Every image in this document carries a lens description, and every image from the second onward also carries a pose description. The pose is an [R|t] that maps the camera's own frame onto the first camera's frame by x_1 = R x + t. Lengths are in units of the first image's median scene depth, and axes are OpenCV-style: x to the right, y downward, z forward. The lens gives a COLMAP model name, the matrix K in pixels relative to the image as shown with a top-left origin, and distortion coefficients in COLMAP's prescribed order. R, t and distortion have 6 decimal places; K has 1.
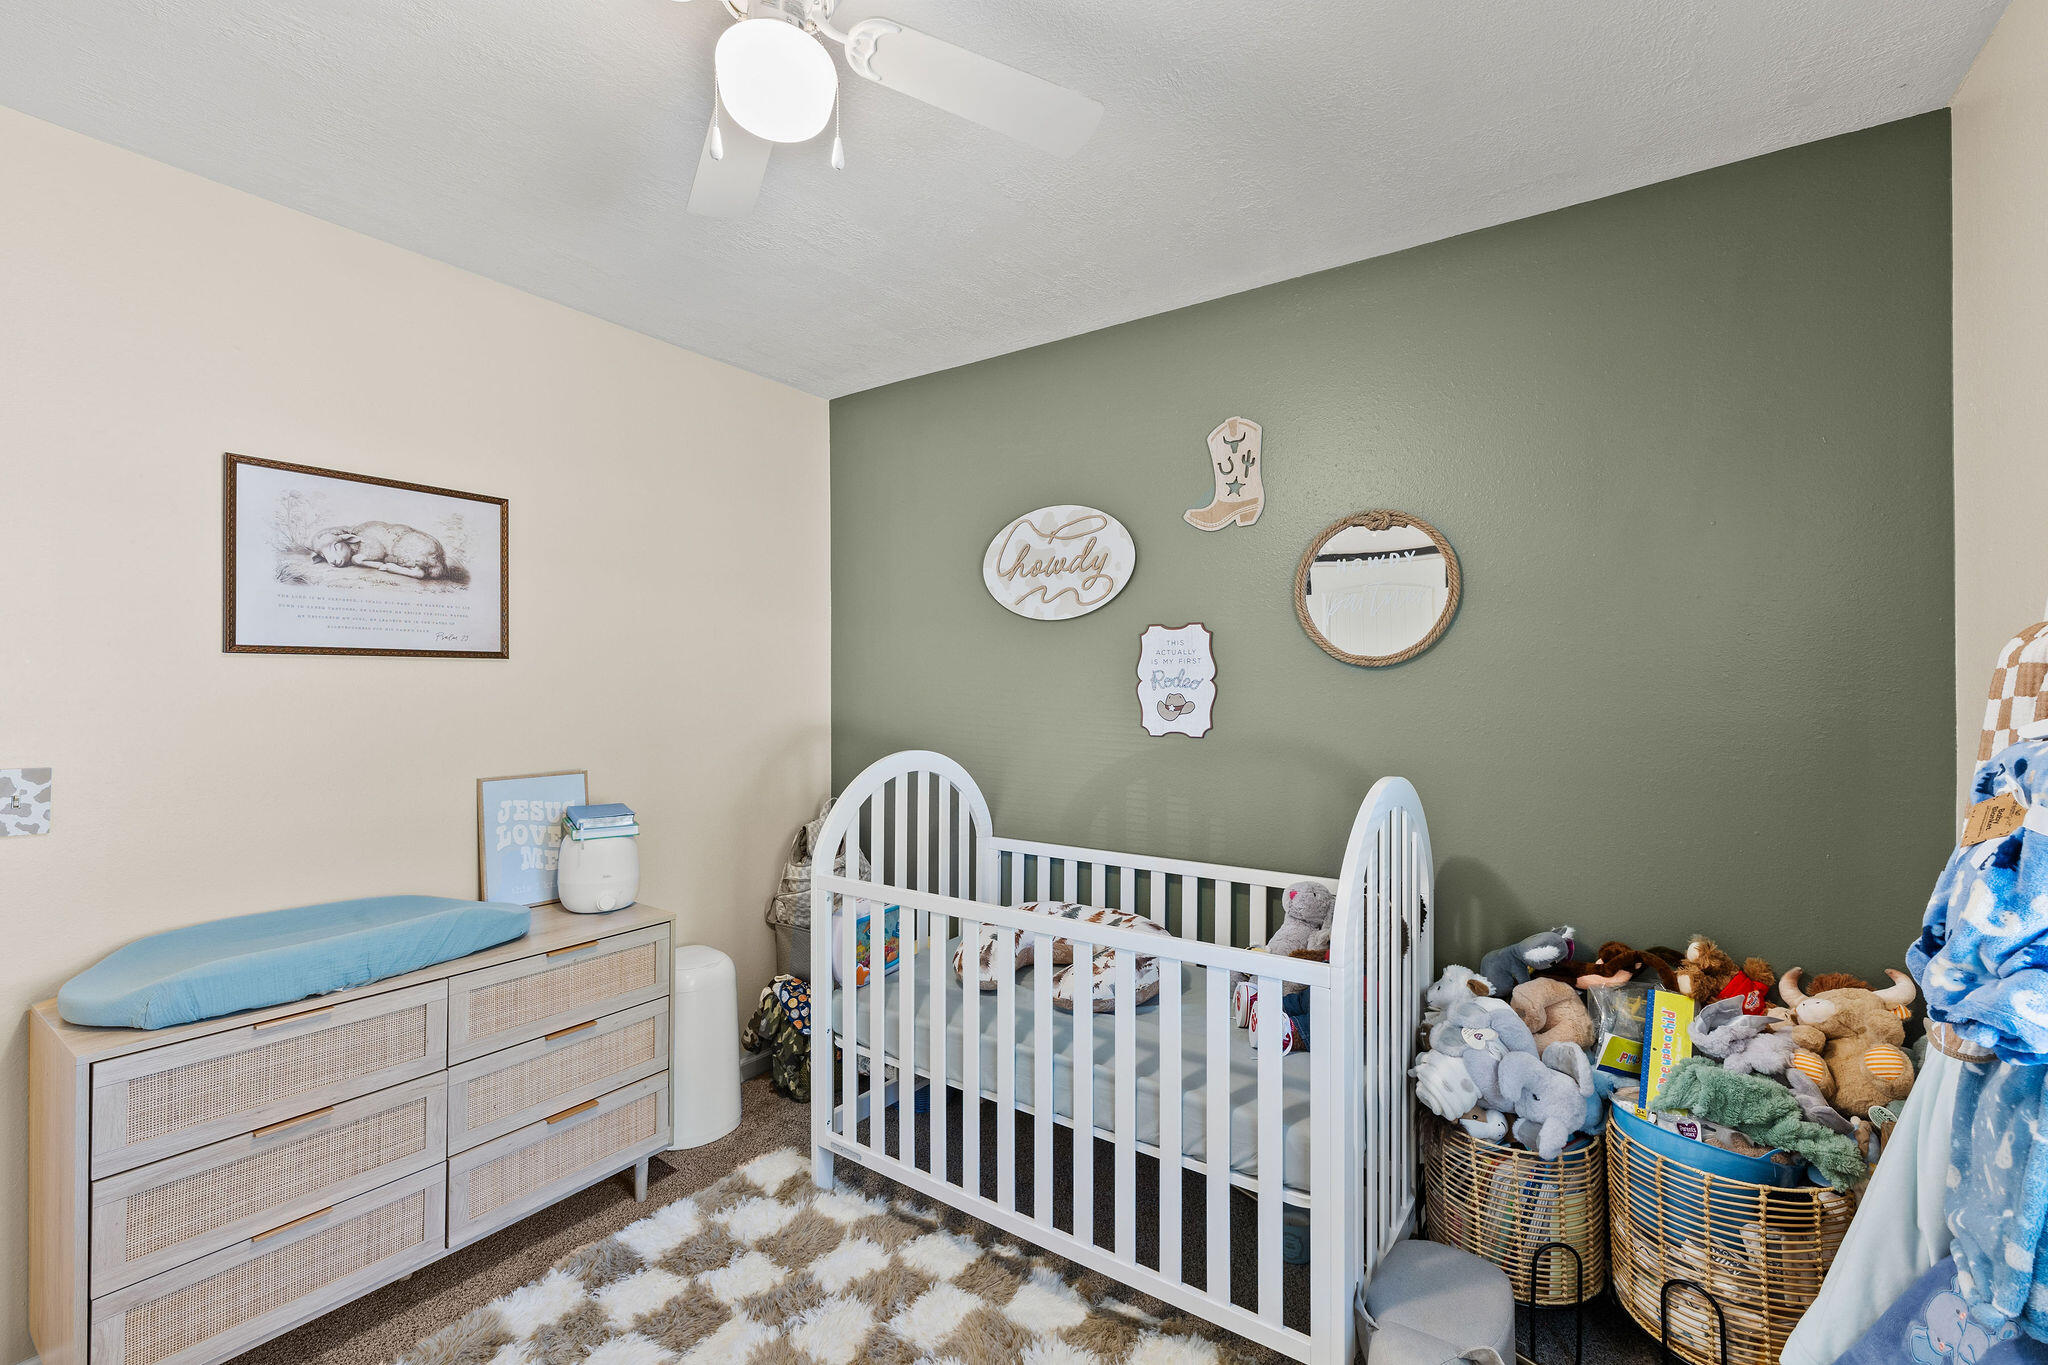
lens RADIAL K [[882.3, 0, 1023.5], [0, 882.3, 688.5], [0, 0, 1]] dist [0.002482, 0.000012]
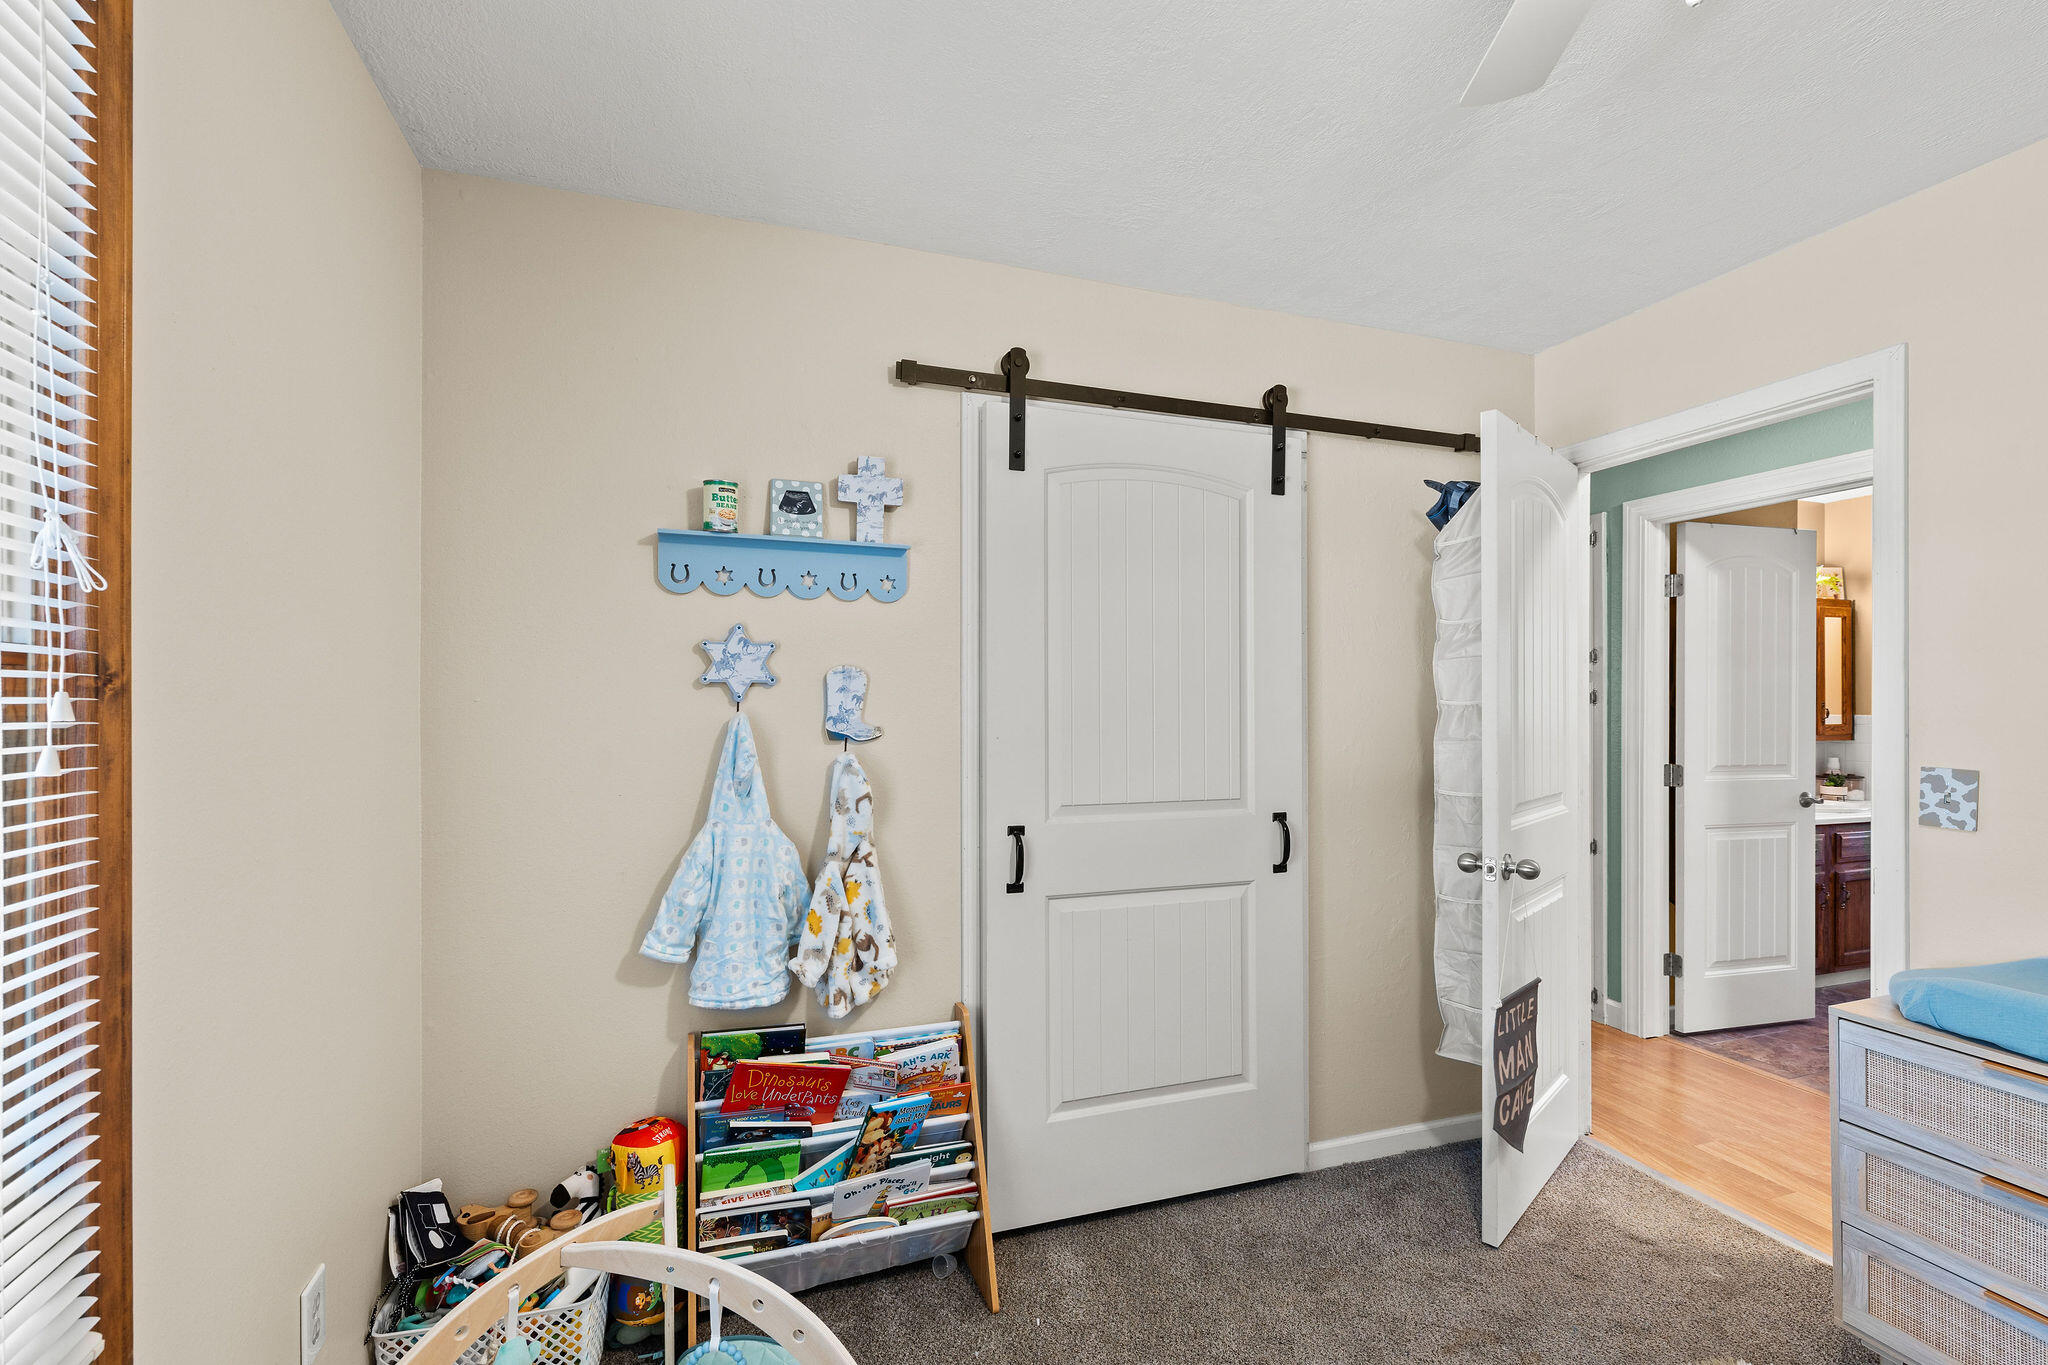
lens RADIAL K [[882.3, 0, 1029.6], [0, 882.3, 702.4], [0, 0, 1]] dist [0.002482, 0.000012]
pose [[-0.606297, -0.000868, -0.795238, 0.459334], [0.004673, 0.999978, -0.004654, 0.006380], [0.795225, -0.006538, -0.606280, 0.751107]]
